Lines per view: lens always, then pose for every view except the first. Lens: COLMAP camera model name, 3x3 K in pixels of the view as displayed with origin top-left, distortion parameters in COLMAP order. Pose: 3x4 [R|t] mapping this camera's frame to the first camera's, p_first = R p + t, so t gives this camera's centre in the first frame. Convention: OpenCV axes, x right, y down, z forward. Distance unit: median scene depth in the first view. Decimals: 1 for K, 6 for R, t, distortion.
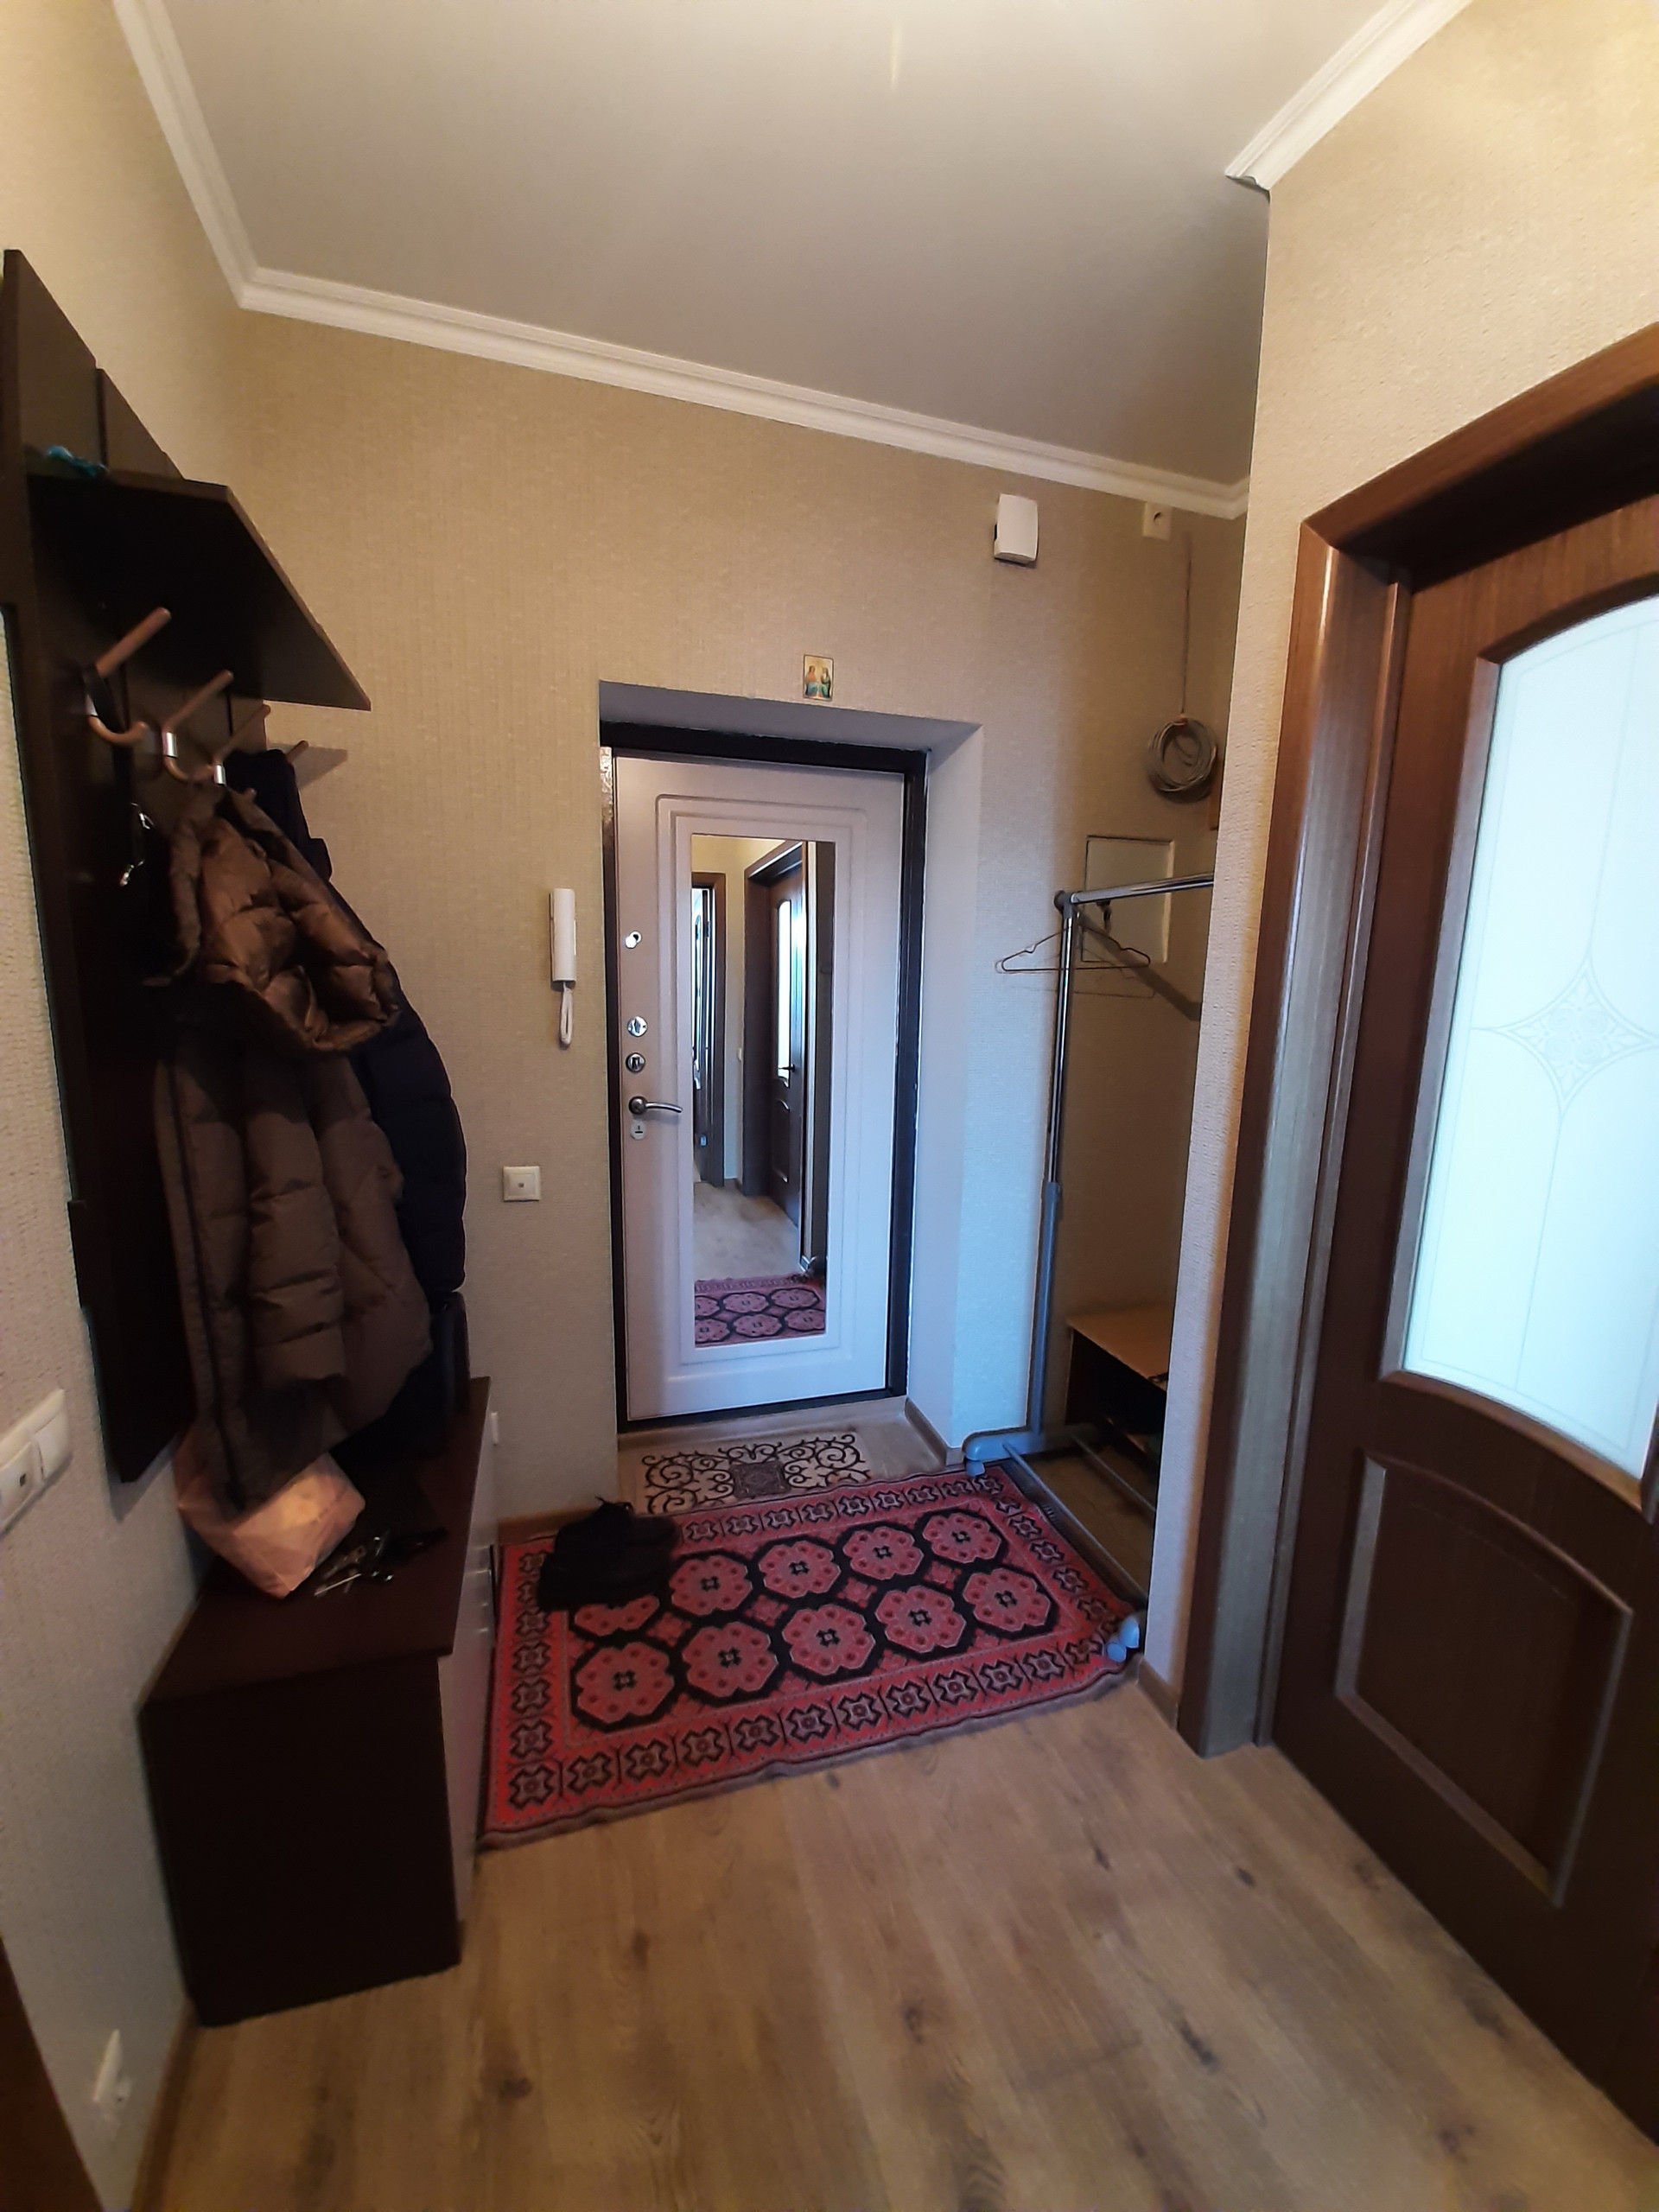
lens RADIAL K [[843.4, 0, 820.8], [0, 843.4, 1109.4], [0, 0, 1]] dist [0.011722, -0.012714]
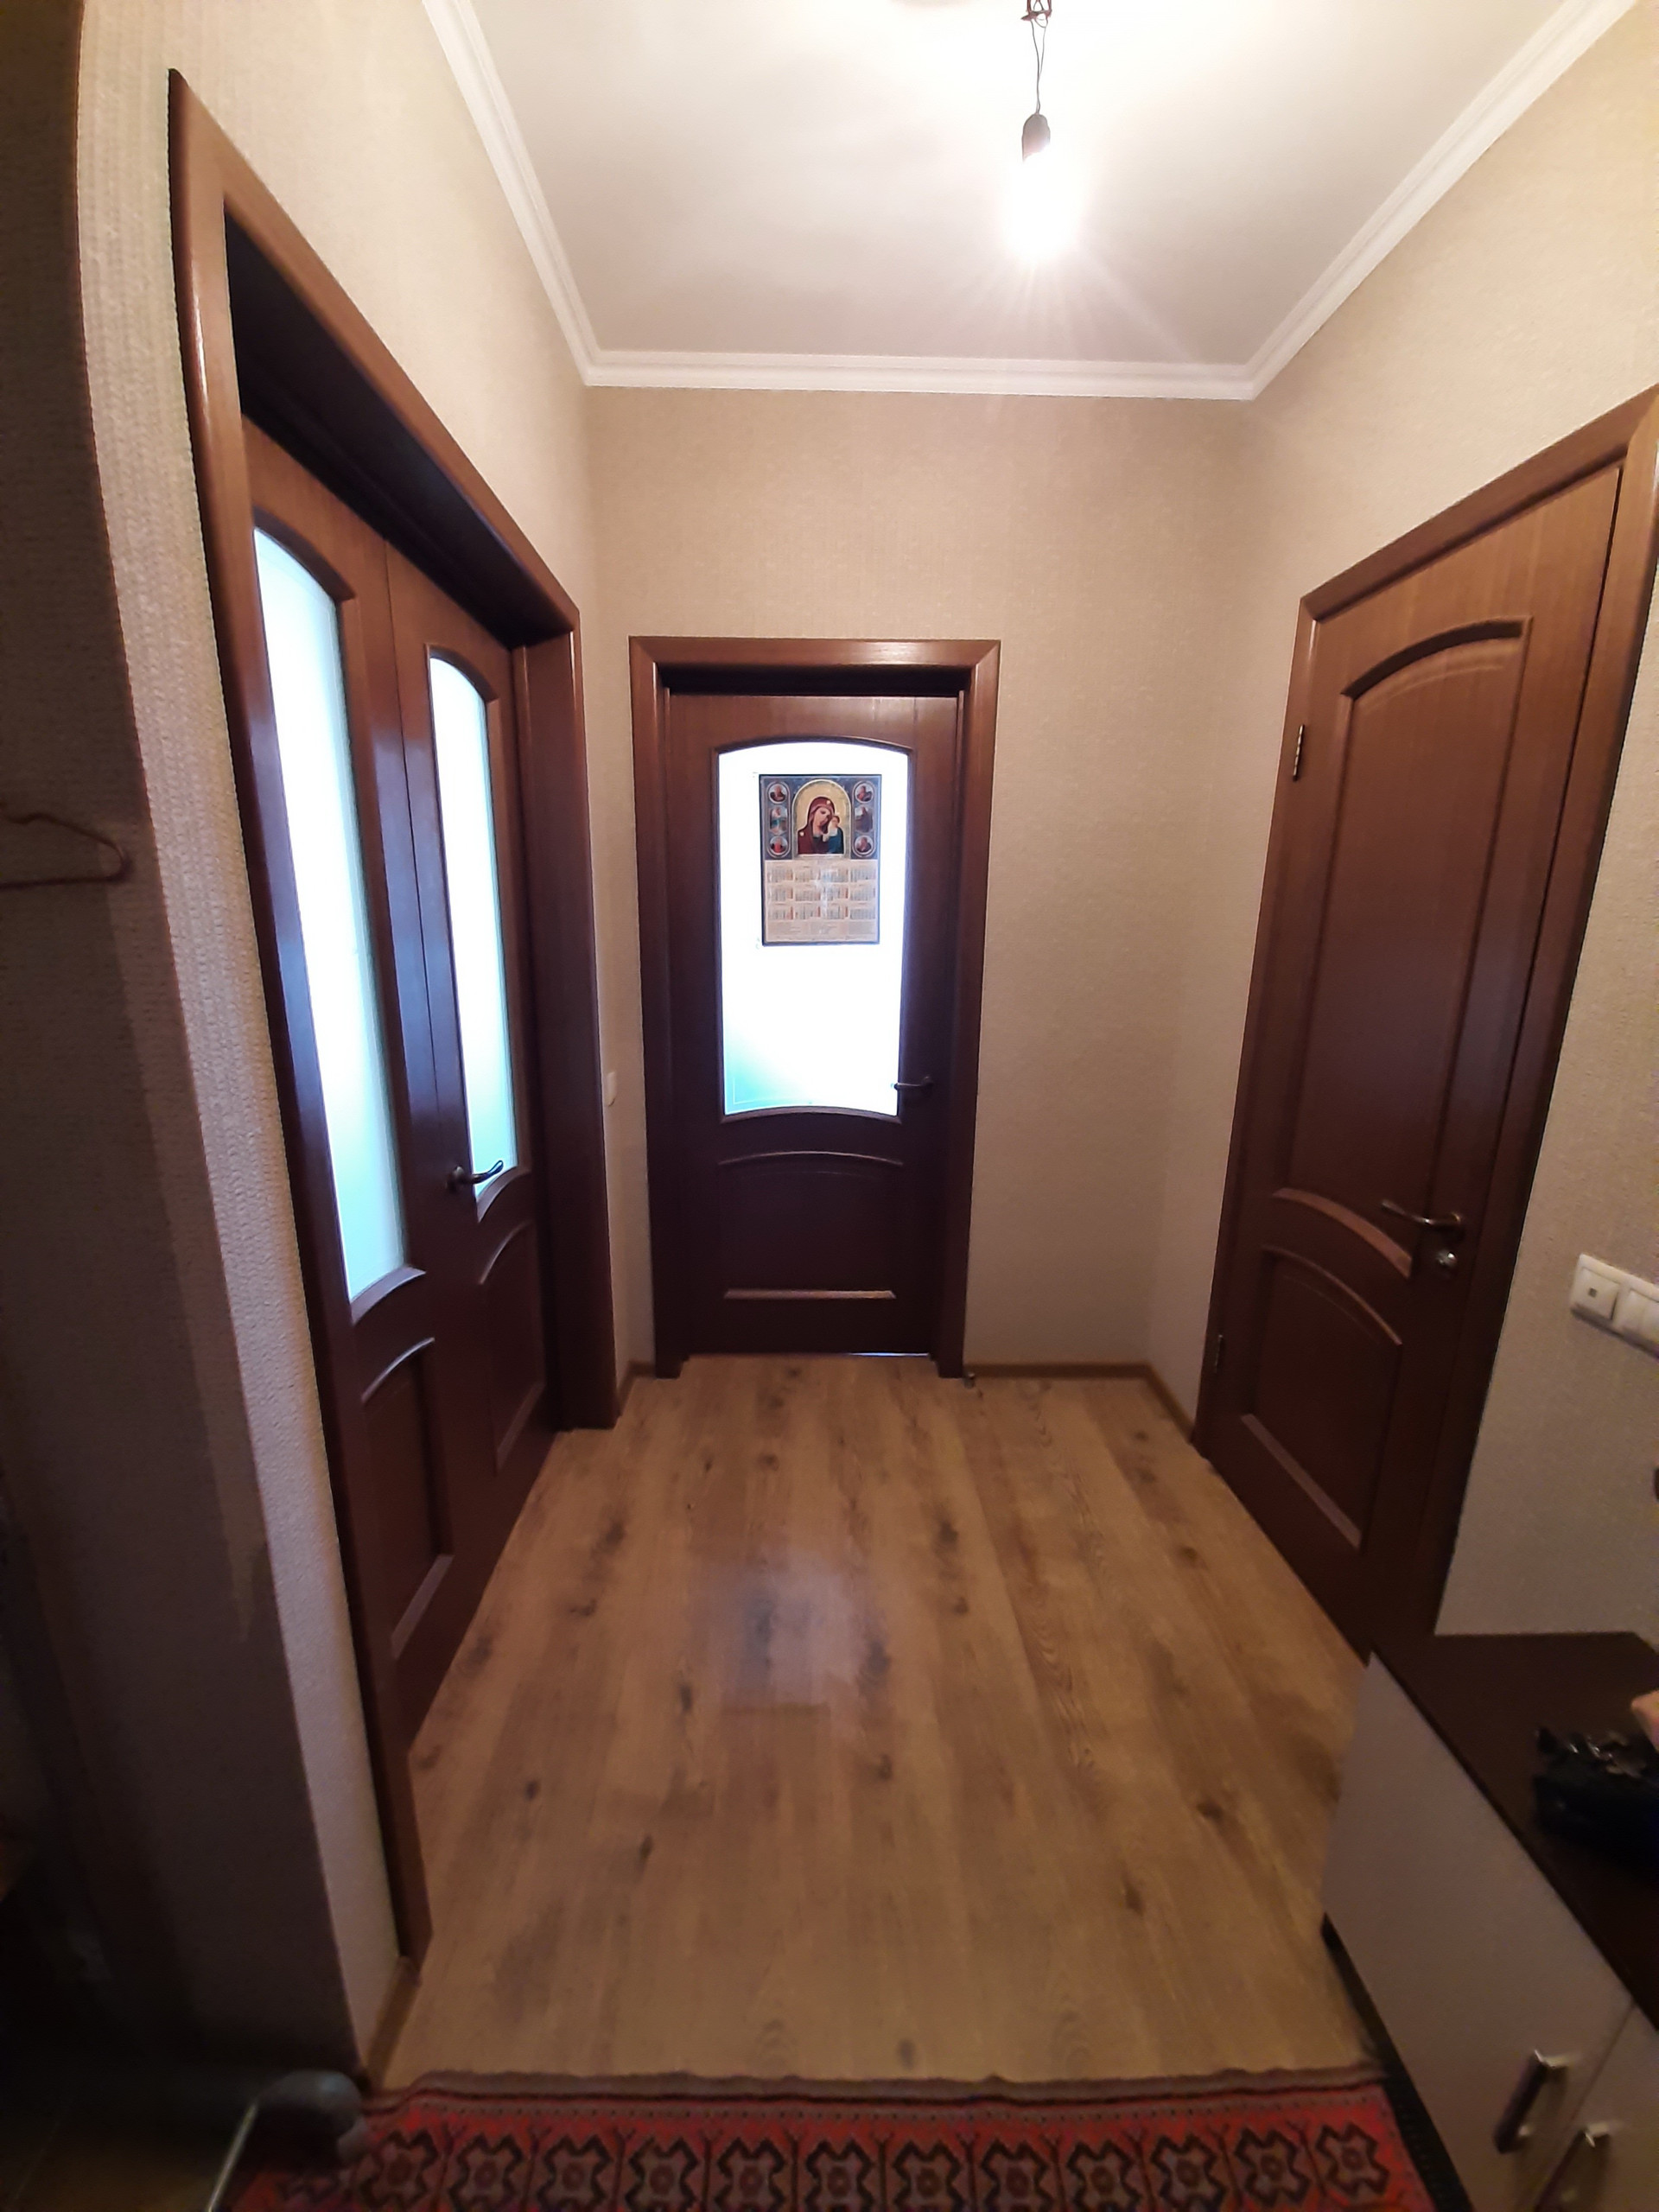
lens RADIAL K [[843.4, 0, 820.8], [0, 843.4, 1109.4], [0, 0, 1]] dist [0.011722, -0.012714]
pose [[-0.960172, -0.091331, 0.264061, -0.035681], [0.016833, 0.924445, 0.380944, -0.267221], [-0.278902, 0.370217, -0.886089, 1.618253]]
